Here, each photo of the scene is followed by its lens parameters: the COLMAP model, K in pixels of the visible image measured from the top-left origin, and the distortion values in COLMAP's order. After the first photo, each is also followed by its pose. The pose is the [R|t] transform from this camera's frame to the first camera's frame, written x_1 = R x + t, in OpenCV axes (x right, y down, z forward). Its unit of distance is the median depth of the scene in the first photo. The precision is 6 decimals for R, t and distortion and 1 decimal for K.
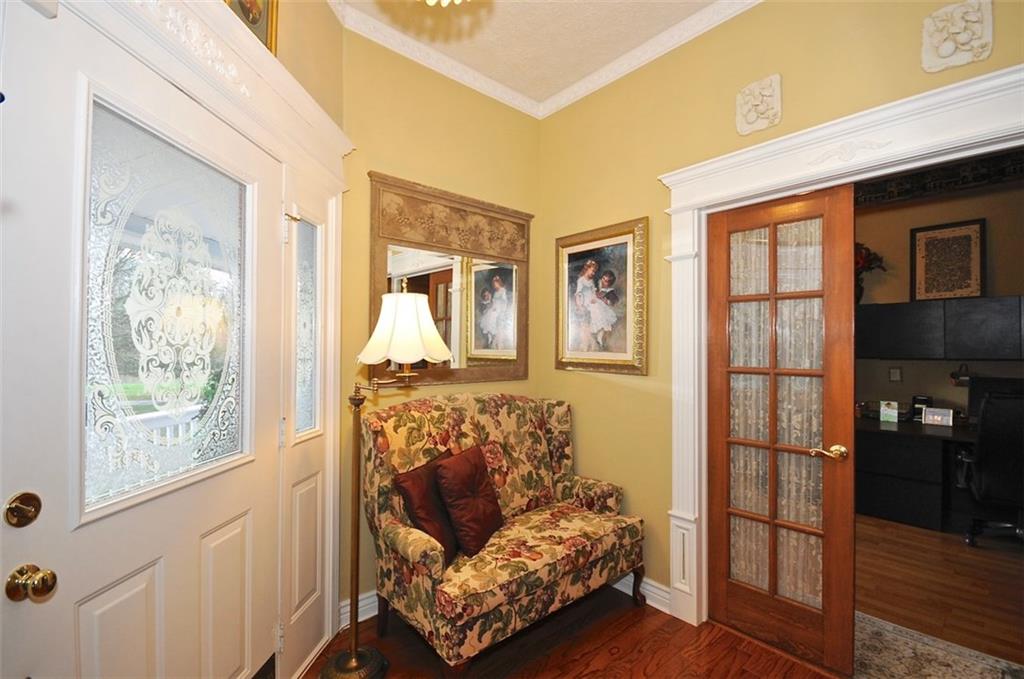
lens RADIAL K [[449.0, 0, 507.8], [0, 449.0, 344.8], [0, 0, 1]] dist [-0.013921, -0.002329]
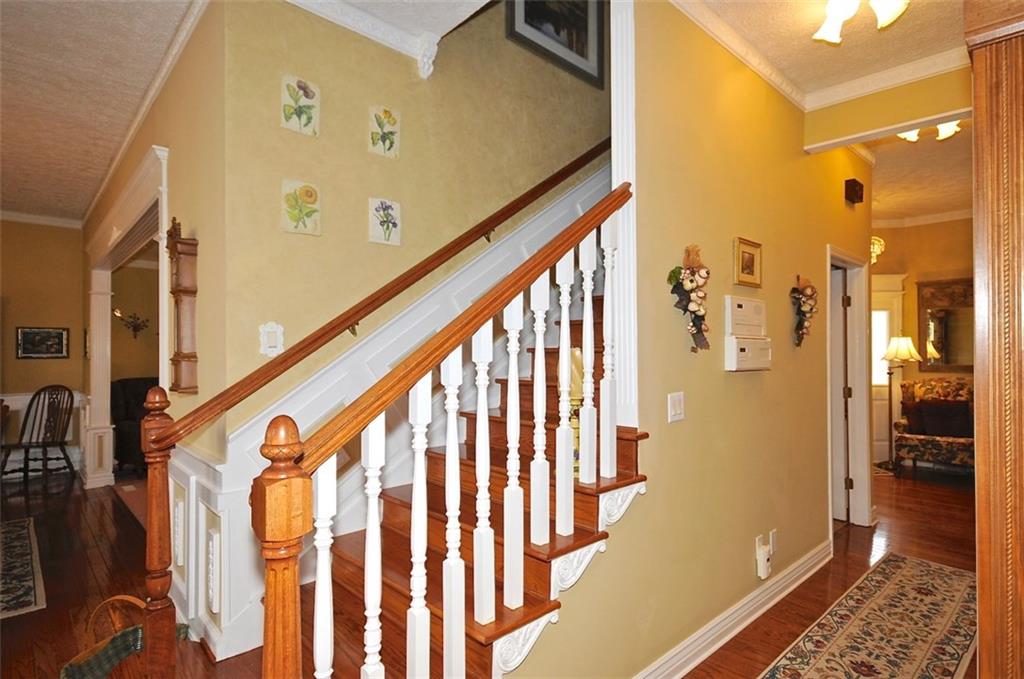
lens RADIAL K [[540.0, 0, 514.7], [0, 540.0, 348.5], [0, 0, 1]] dist [0.013135, 0.000537]
pose [[0.010005, -0.014365, -0.999847, 3.098078], [0.018482, 0.999729, -0.014178, -0.031850], [0.999779, -0.018338, 0.010268, -1.434800]]
